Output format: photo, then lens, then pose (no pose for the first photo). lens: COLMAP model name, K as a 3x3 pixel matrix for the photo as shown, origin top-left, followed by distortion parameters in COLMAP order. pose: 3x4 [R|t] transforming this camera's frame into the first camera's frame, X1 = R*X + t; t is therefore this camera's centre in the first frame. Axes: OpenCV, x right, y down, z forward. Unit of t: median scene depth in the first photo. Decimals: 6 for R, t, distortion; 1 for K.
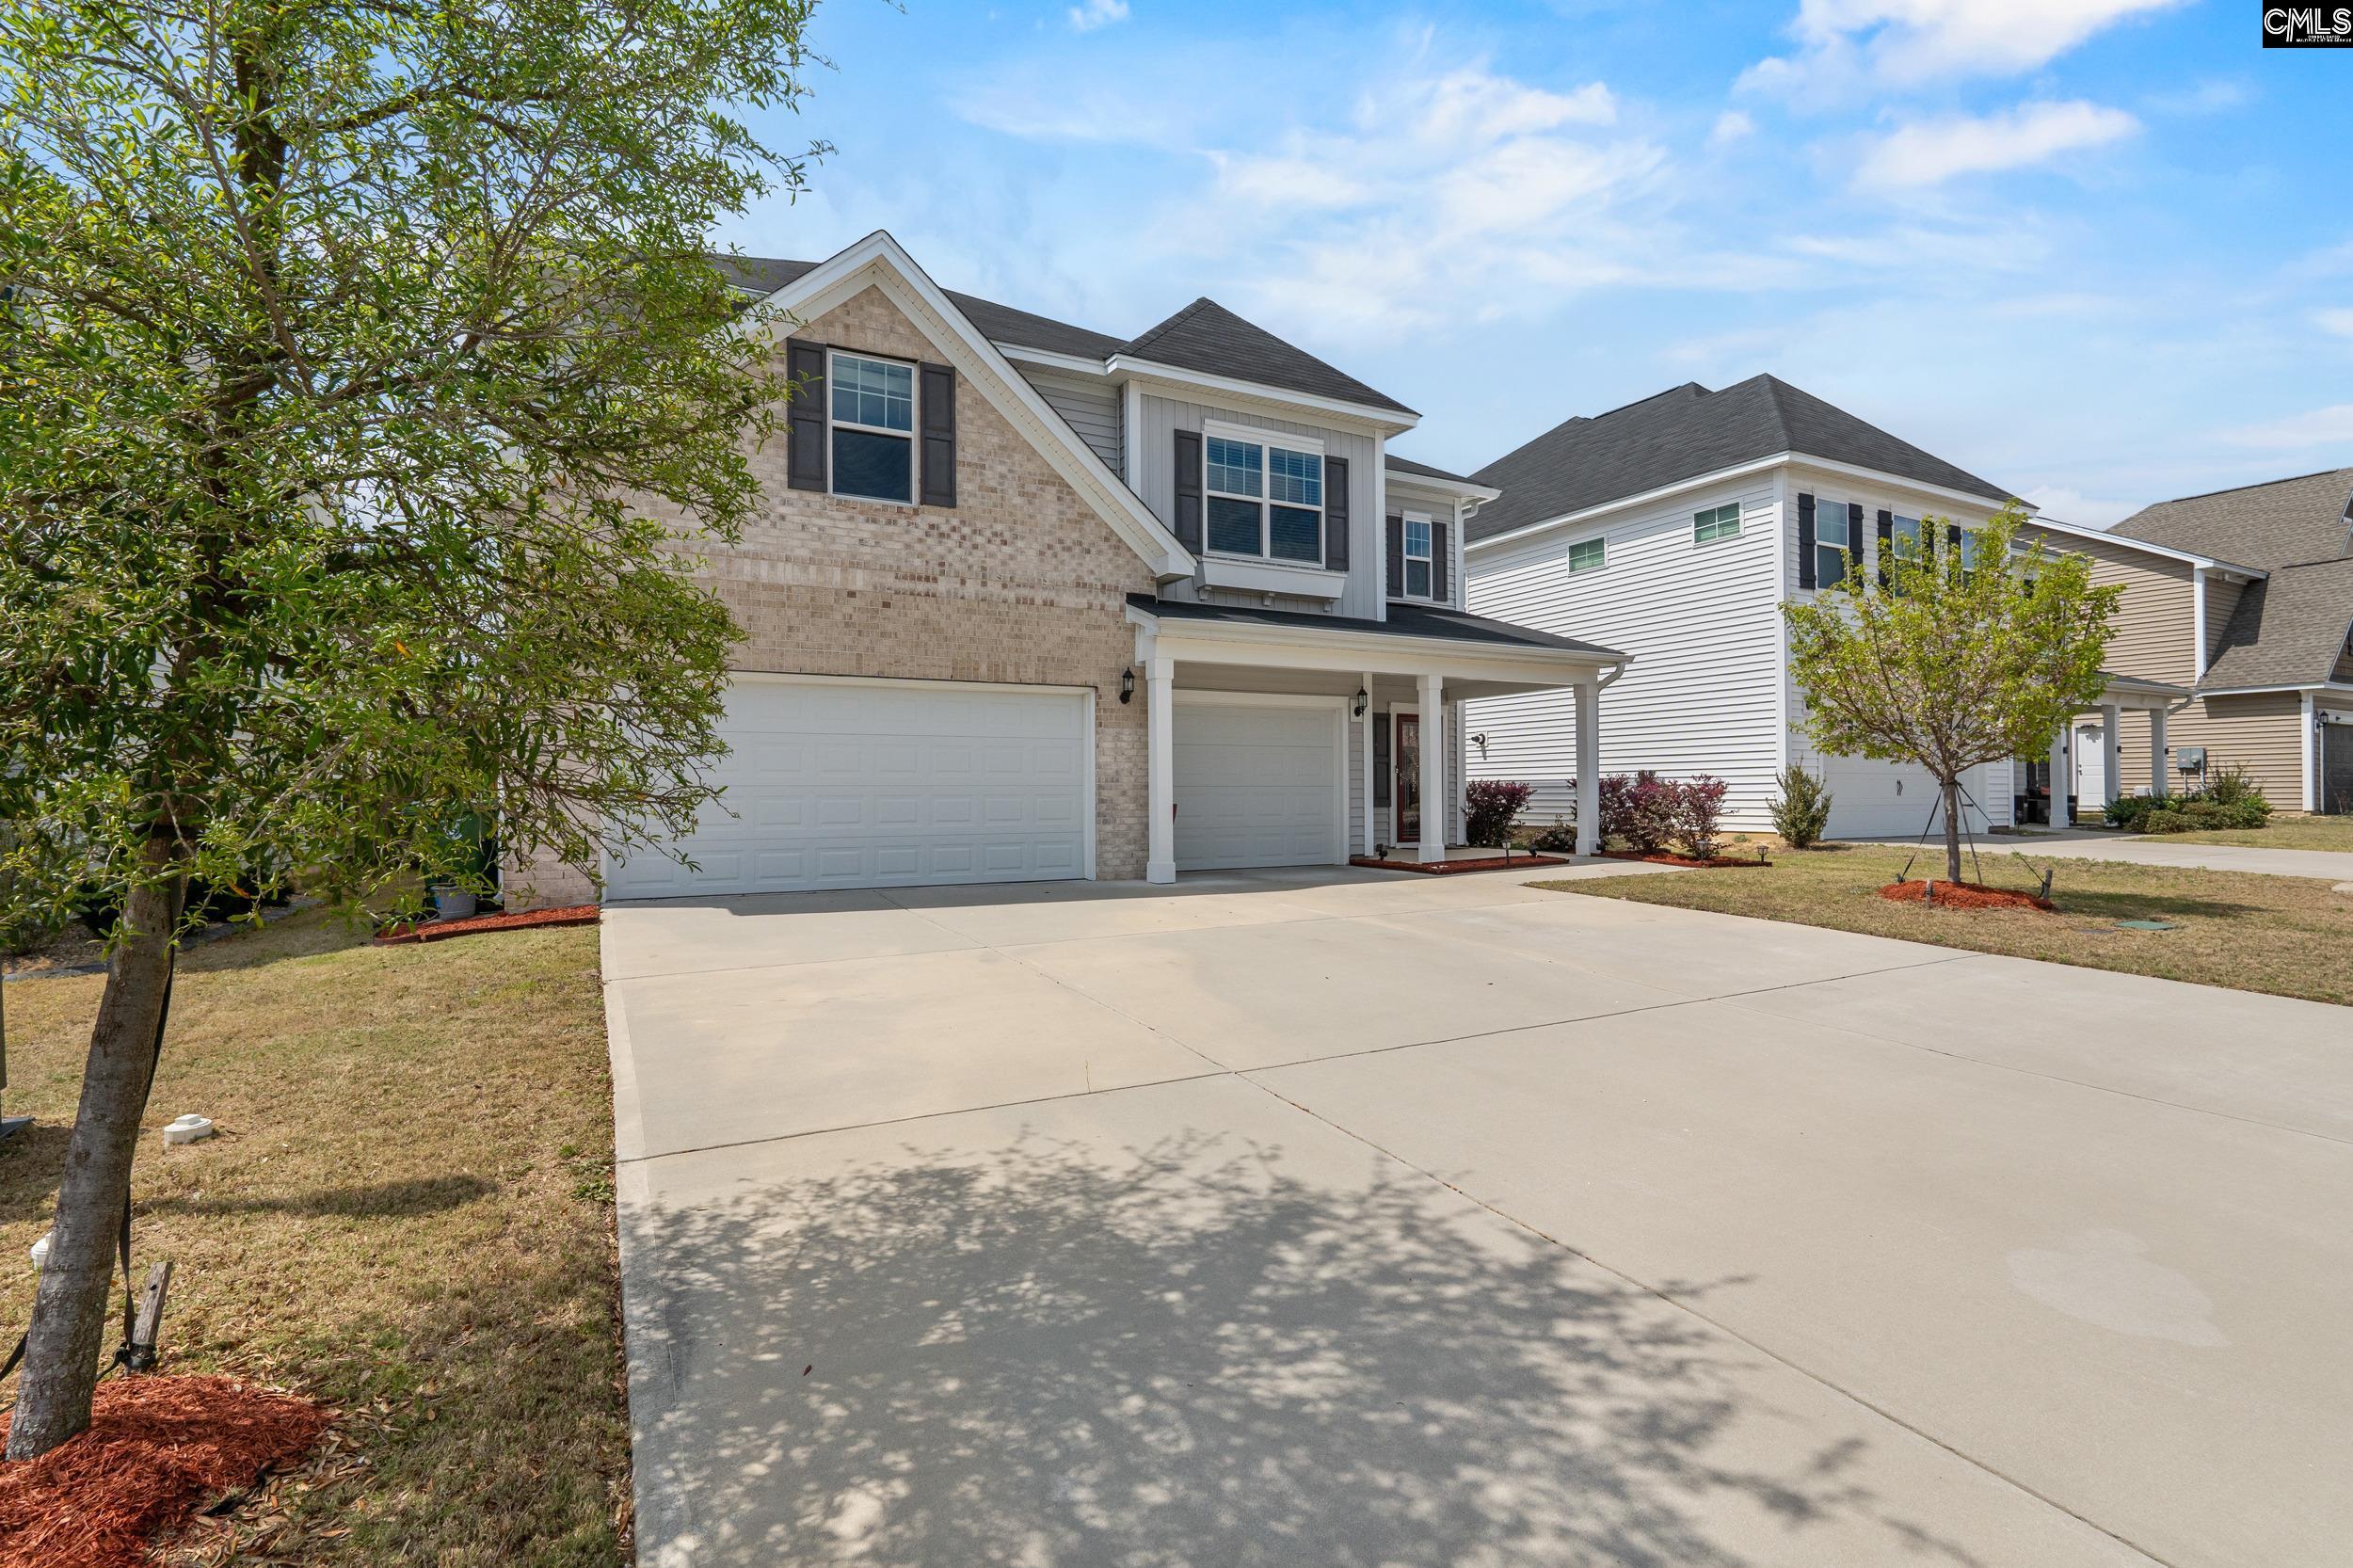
lens RADIAL K [[1093.2, 0, 1172.1], [0, 1093.2, 784.8], [0, 0, 1]] dist [-0.007538, 0.000736]
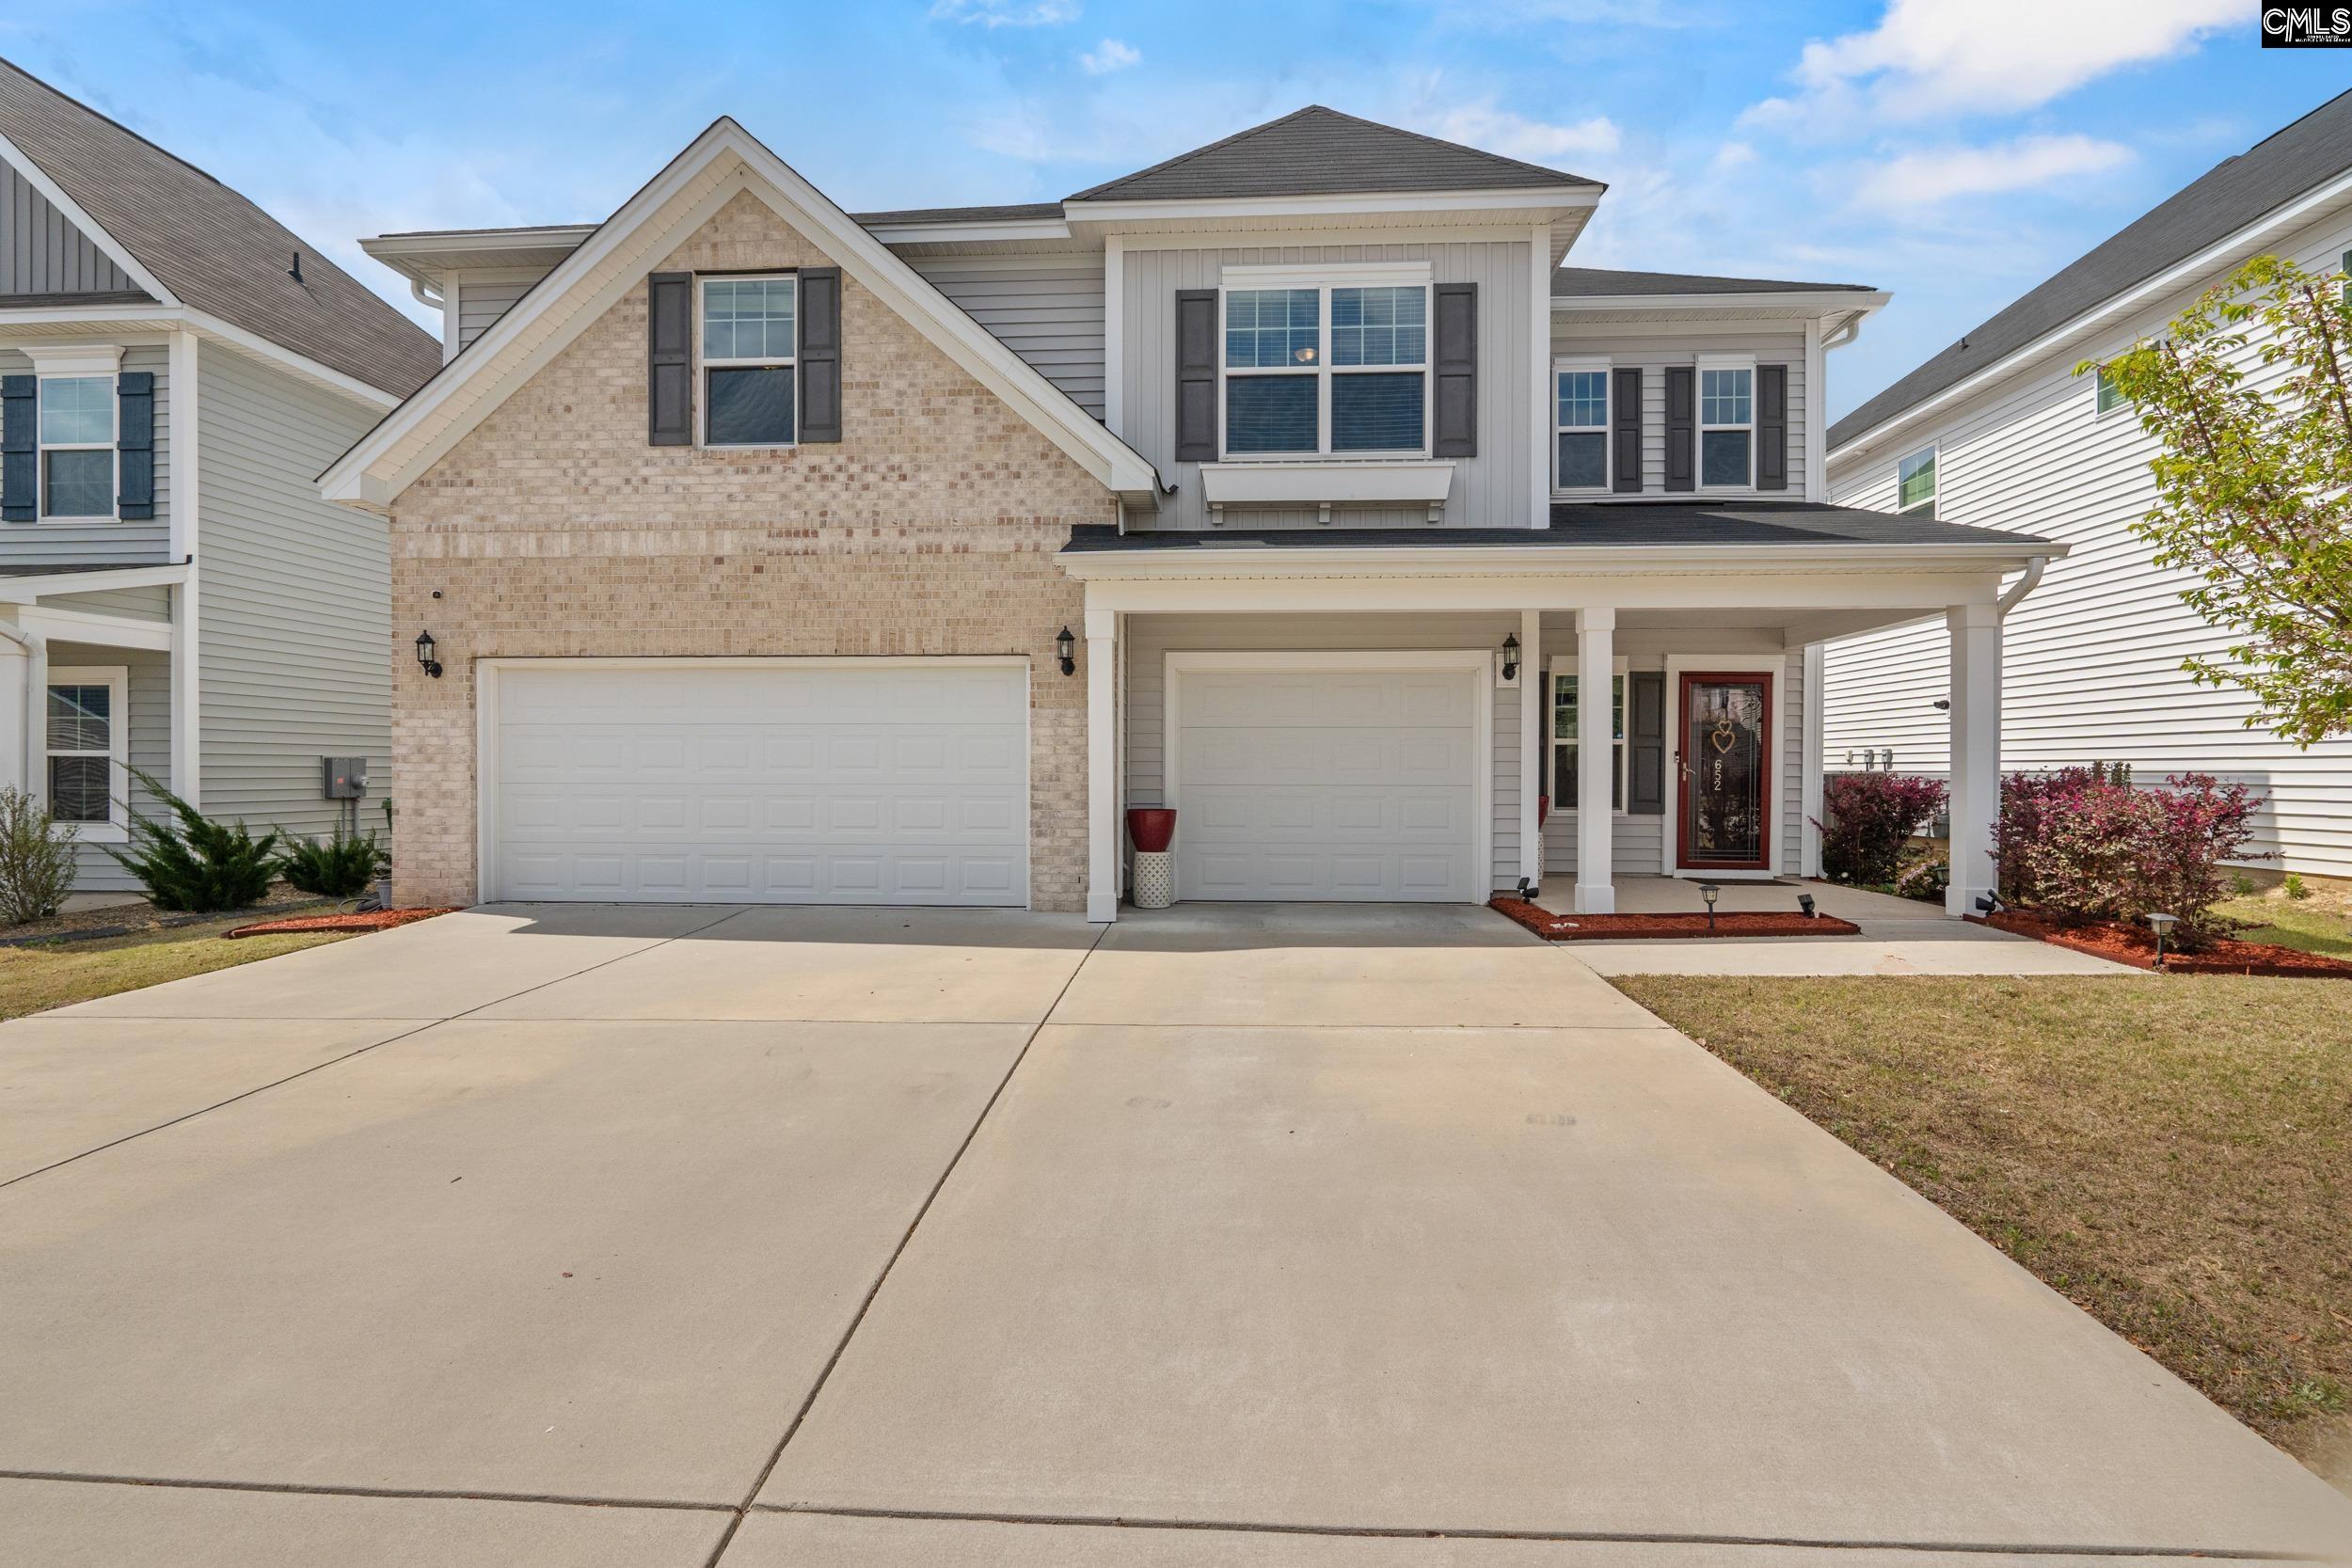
lens RADIAL K [[1092.7, 0, 1172.6], [0, 1092.7, 782.3], [0, 0, 1]] dist [-0.007538, 0.000736]
pose [[0.853386, 0.012862, -0.521121, 0.412749], [-0.001190, 0.999741, 0.022727, -0.018997], [0.521279, -0.018774, 0.853180, 0.410579]]
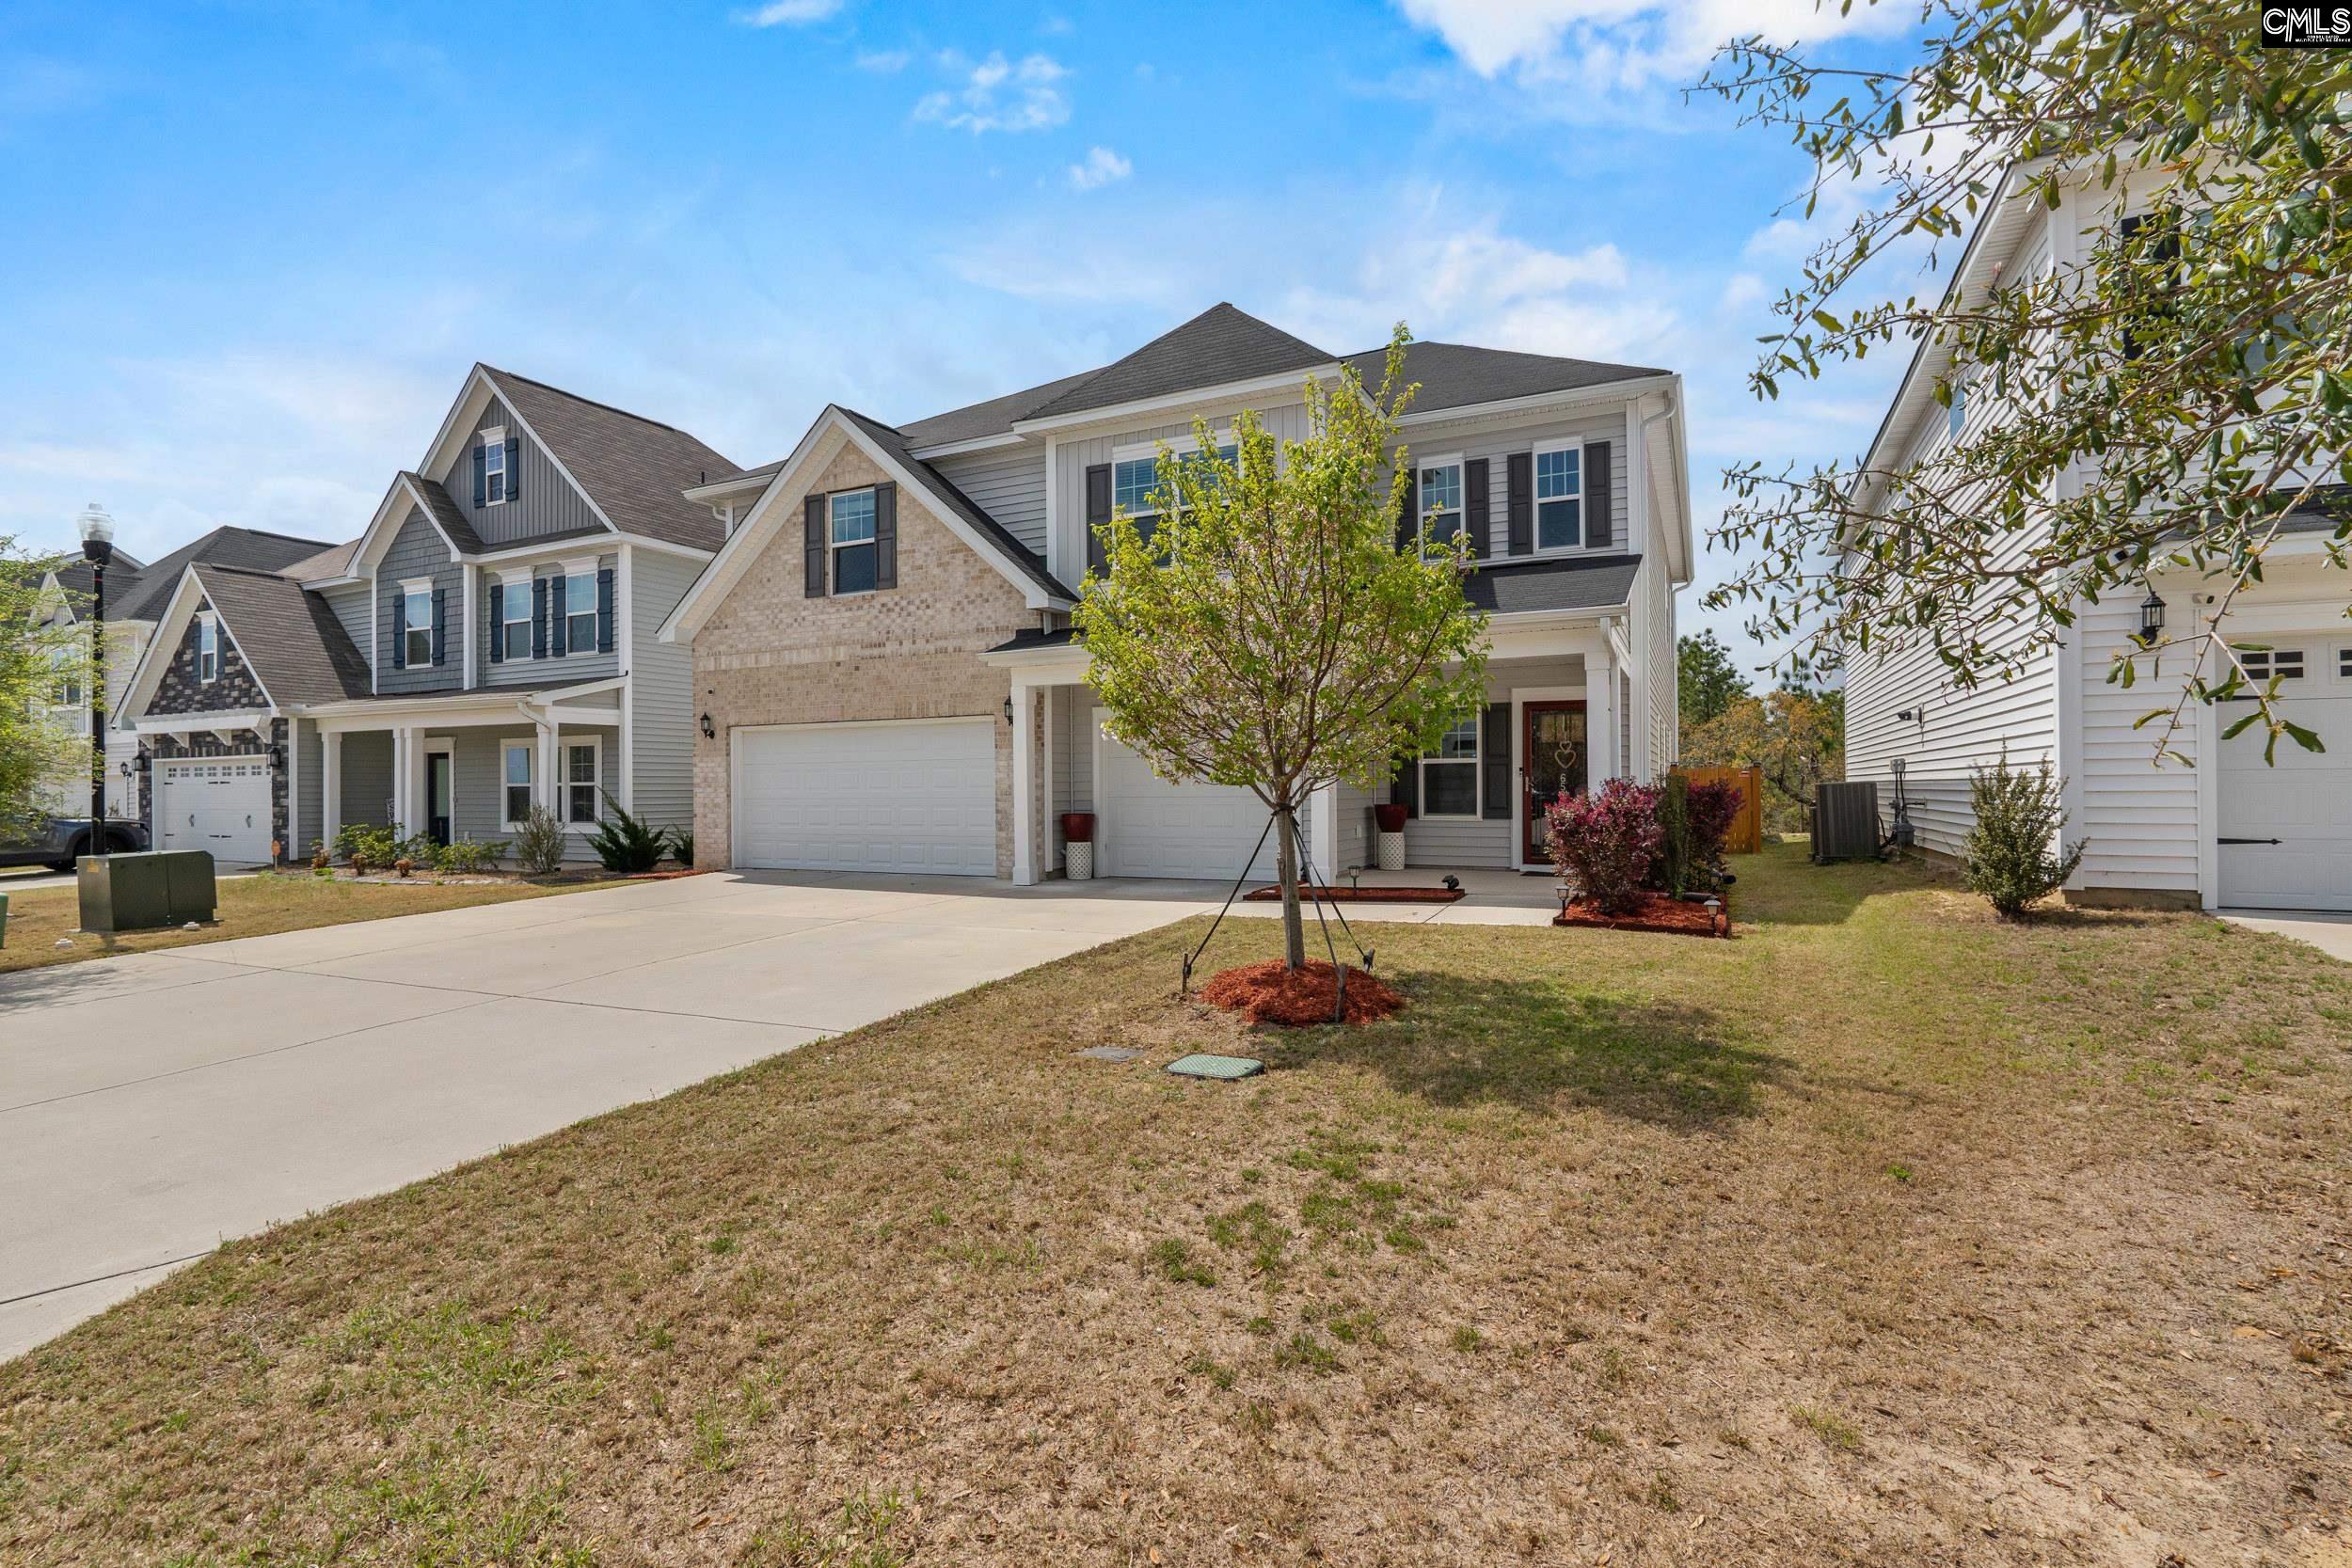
lens RADIAL K [[1092.7, 0, 1172.5], [0, 1092.7, 787.3], [0, 0, 1]] dist [-0.007538, 0.000736]
pose [[0.585265, -0.001027, -0.810841, 1.005818], [0.013630, 0.999870, 0.008571, -0.018723], [0.810727, -0.016068, 0.585203, 0.469648]]
